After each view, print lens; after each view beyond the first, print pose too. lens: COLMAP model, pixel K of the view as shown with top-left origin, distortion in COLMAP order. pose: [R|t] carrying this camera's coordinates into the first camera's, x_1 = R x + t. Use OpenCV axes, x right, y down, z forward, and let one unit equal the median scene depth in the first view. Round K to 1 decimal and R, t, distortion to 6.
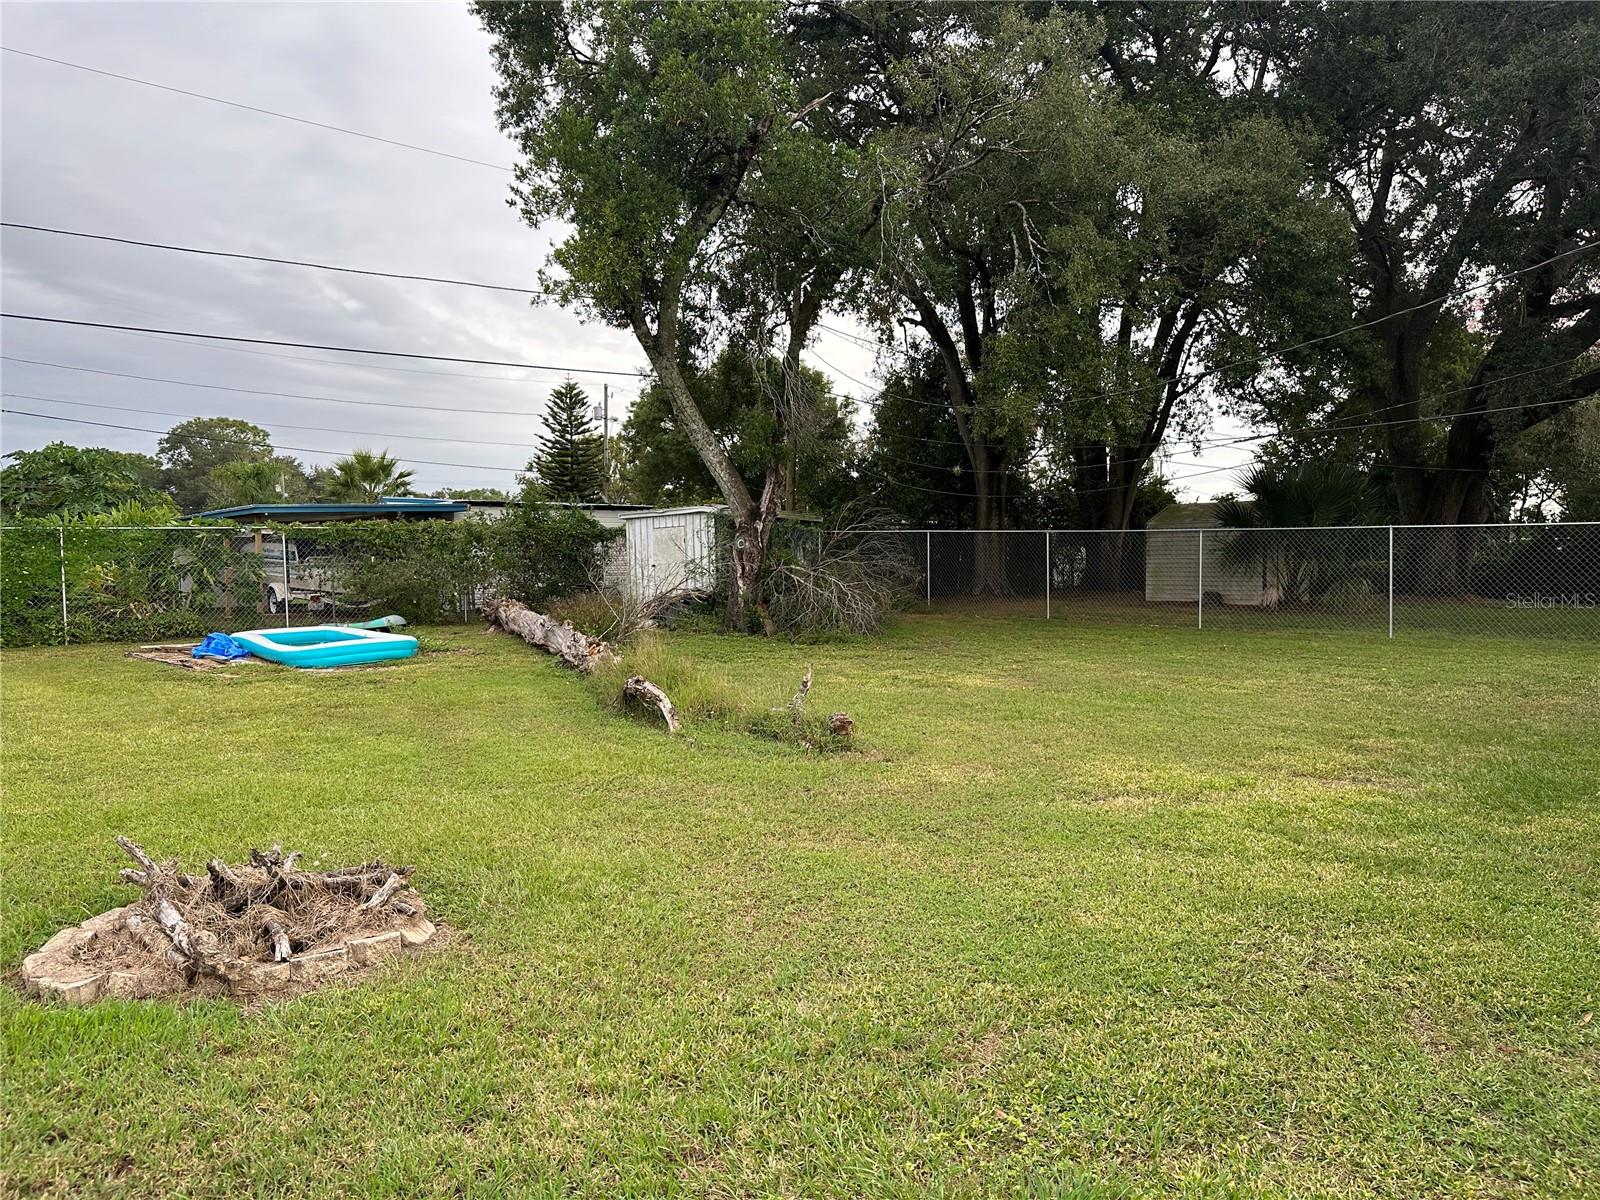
lens RADIAL K [[1126.5, 0, 793.2], [0, 1126.5, 620.3], [0, 0, 1]] dist [0.057379, -0.065346]
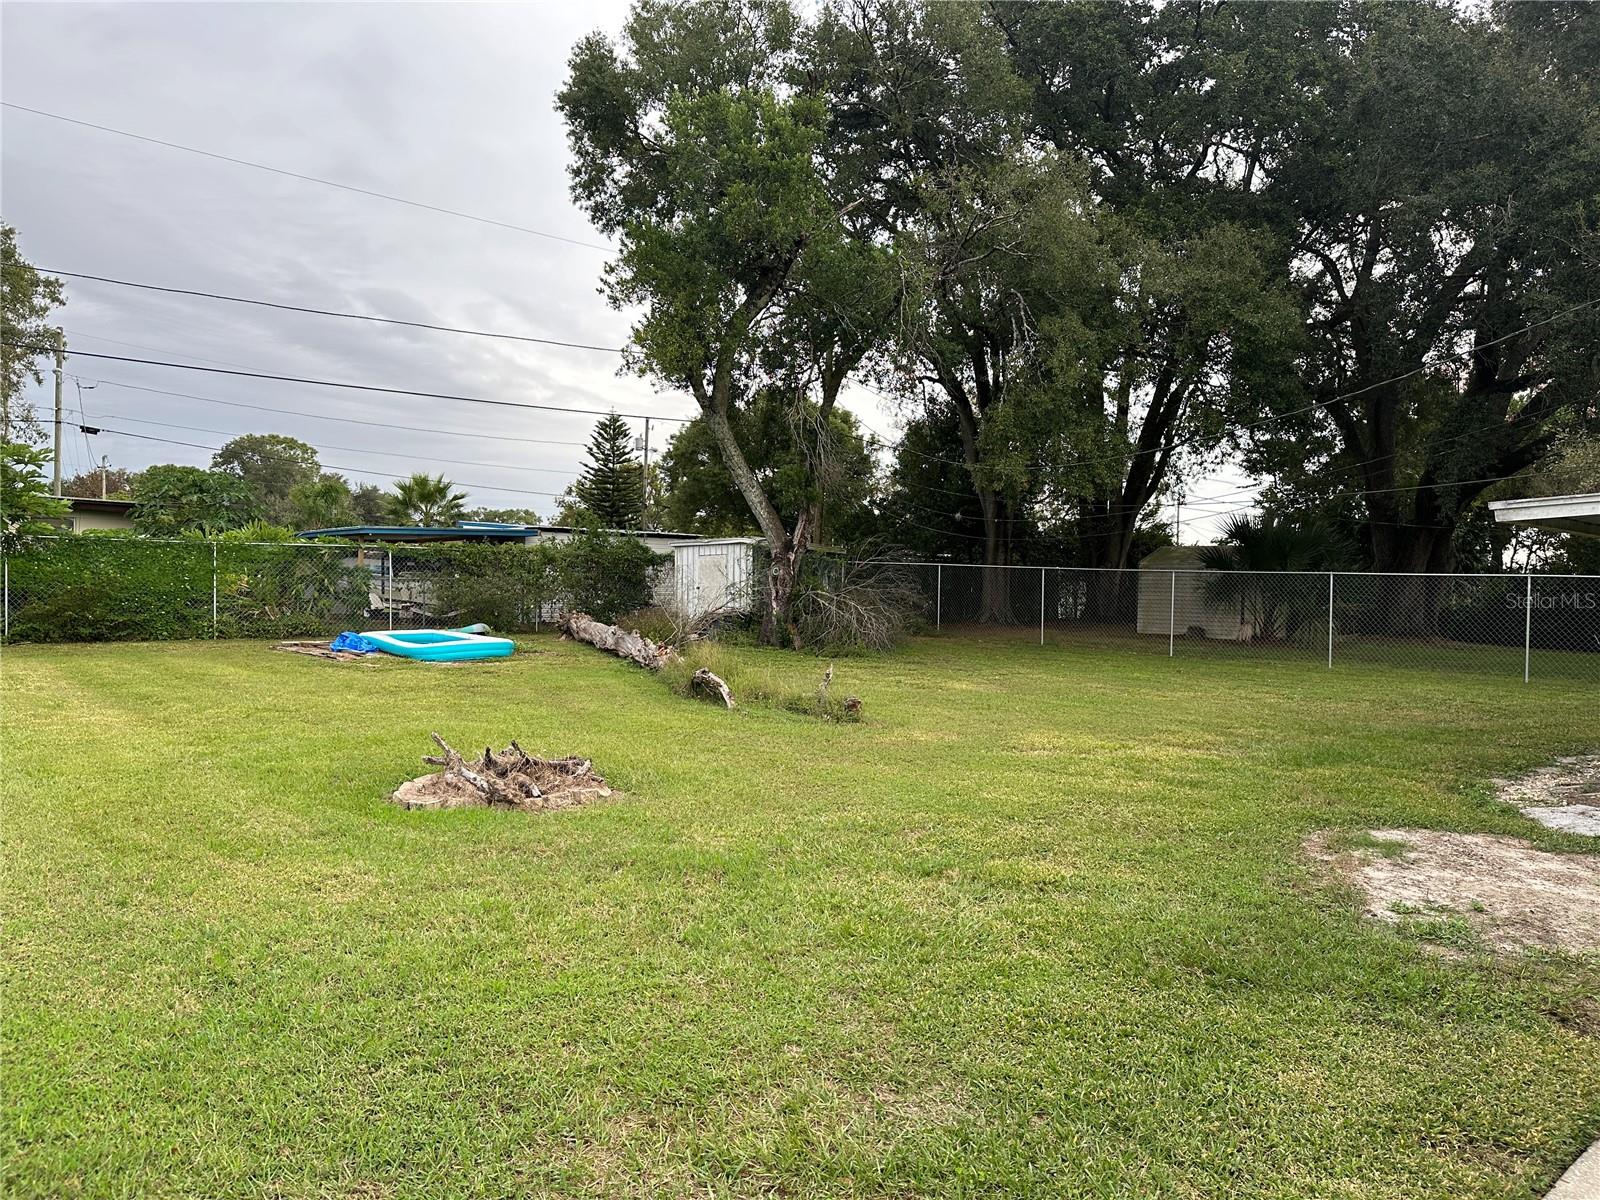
lens RADIAL K [[1126.5, 0, 762.6], [0, 1126.5, 596.2], [0, 0, 1]] dist [0.057379, -0.065346]
pose [[0.998394, 0.029897, -0.048124, -0.002296], [-0.032004, 0.998535, -0.043636, 0.008720], [0.046749, 0.045106, 0.997888, -0.153671]]
